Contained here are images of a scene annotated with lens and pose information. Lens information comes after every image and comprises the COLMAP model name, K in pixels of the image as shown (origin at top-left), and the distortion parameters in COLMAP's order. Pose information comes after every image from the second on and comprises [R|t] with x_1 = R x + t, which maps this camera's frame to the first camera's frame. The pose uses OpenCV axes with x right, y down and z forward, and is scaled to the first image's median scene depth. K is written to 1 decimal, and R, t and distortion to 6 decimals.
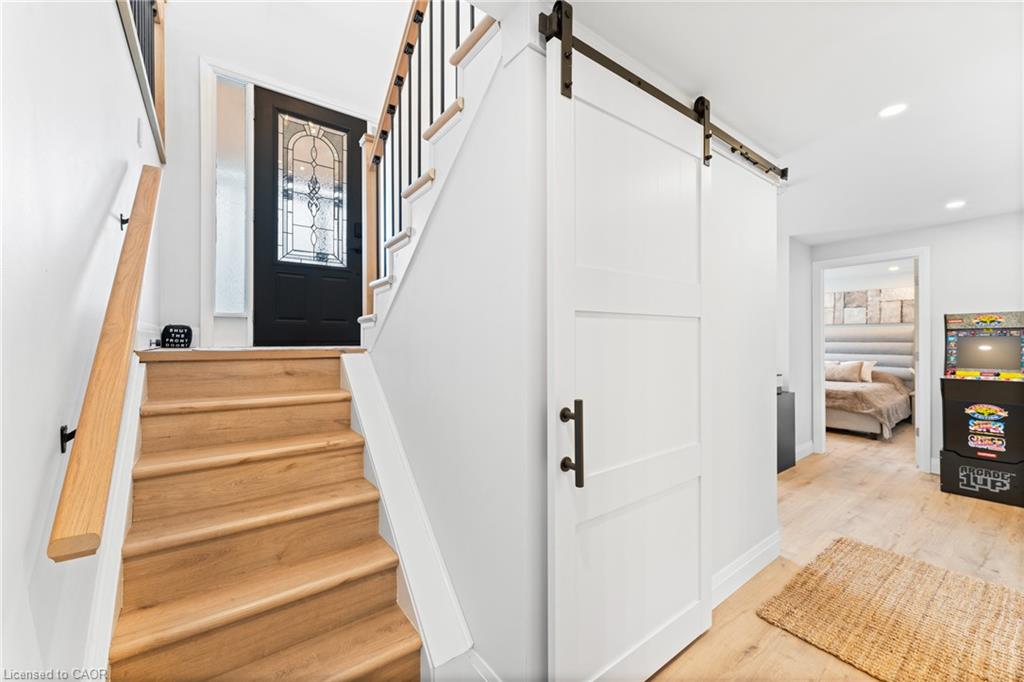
lens RADIAL K [[400.8, 0, 509.3], [0, 400.8, 342.6], [0, 0, 1]] dist [0.000044, -0.000074]
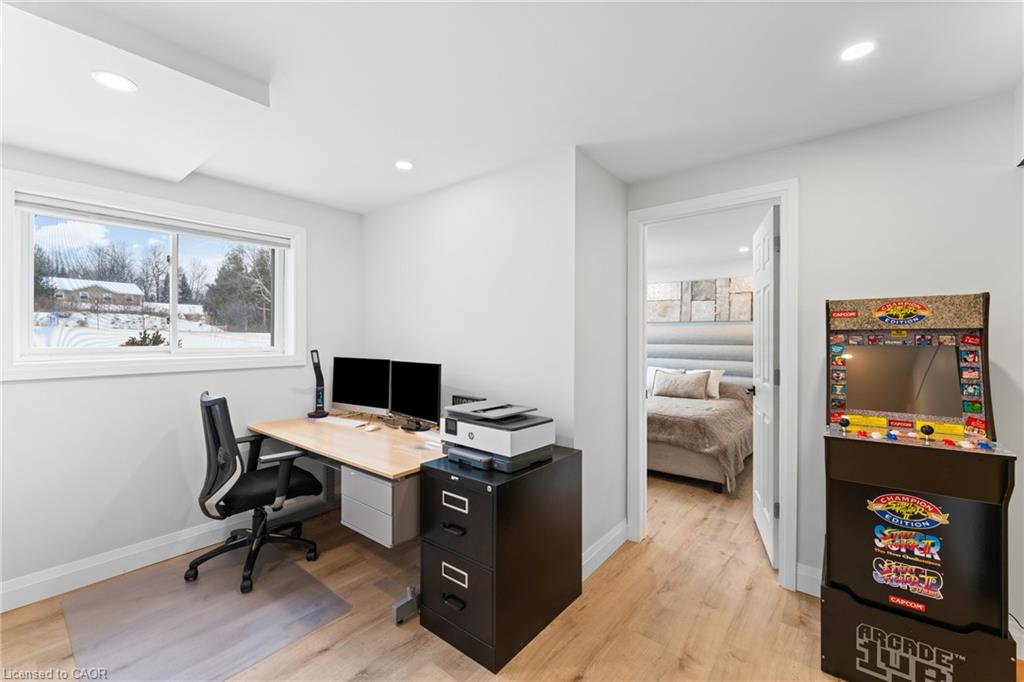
lens RADIAL K [[411.0, 0, 511.9], [0, 411.0, 339.1], [0, 0, 1]] dist [-0.005580, 0.000444]
pose [[0.968956, 0.003837, 0.247202, 0.544792], [-0.004242, 0.999990, 0.001104, -0.020075], [-0.247196, -0.002119, 0.968963, 0.565505]]
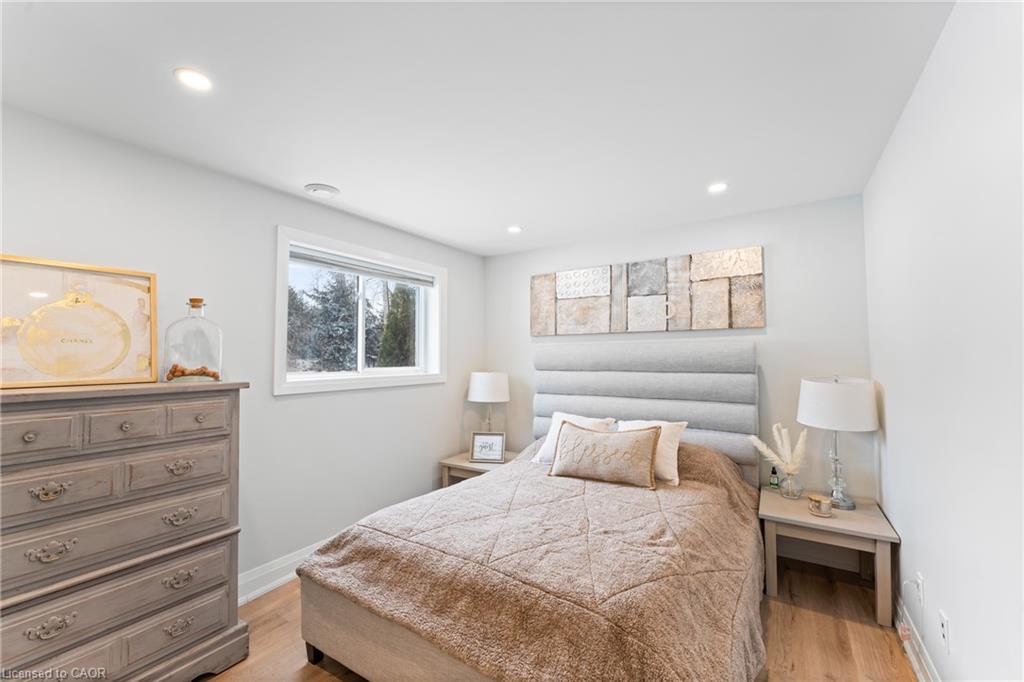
lens RADIAL K [[413.4, 0, 512.2], [0, 413.4, 339.8], [0, 0, 1]] dist [-0.004596, -0.000246]
pose [[0.940297, 0.016600, 0.339951, 1.025406], [0.001920, 0.998535, -0.054071, -0.022455], [-0.340351, 0.051495, 0.938888, 1.122592]]
